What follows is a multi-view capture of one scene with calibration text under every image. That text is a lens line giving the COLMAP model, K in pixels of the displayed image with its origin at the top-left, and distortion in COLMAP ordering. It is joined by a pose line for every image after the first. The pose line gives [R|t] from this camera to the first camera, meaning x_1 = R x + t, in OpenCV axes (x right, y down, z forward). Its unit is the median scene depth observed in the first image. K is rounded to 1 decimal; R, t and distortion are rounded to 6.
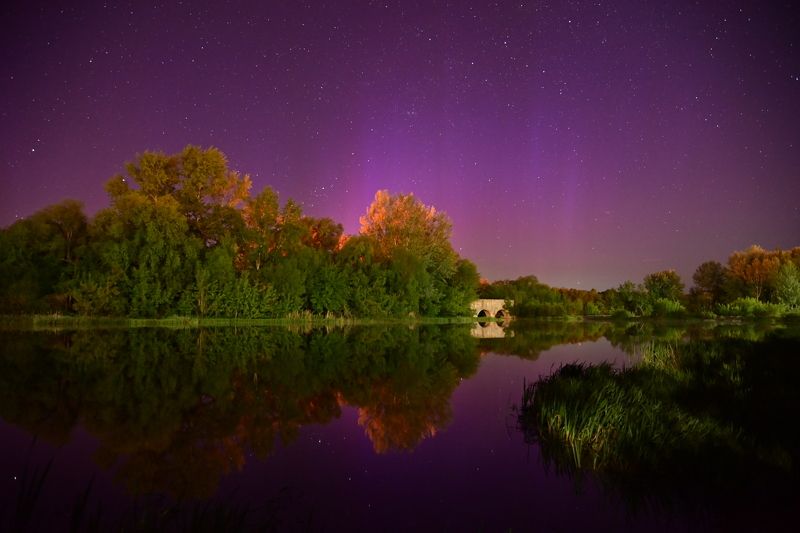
lens RADIAL K [[527.3, 0, 385.4], [0, 527.3, 269.8], [0, 0, 1]] dist [-0.047188, 0.009615]
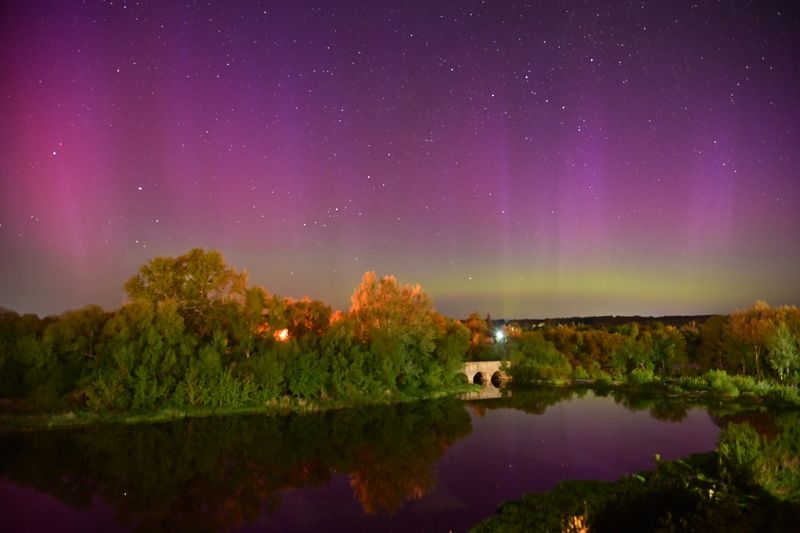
lens RADIAL K [[527.3, 0, 388.2], [0, 527.3, 269.6], [0, 0, 1]] dist [-0.047188, 0.009615]
pose [[0.994396, -0.023557, -0.103065, 0.192040], [0.018768, 0.998709, -0.047194, -0.134979], [0.104044, 0.044995, 0.993554, -0.129167]]
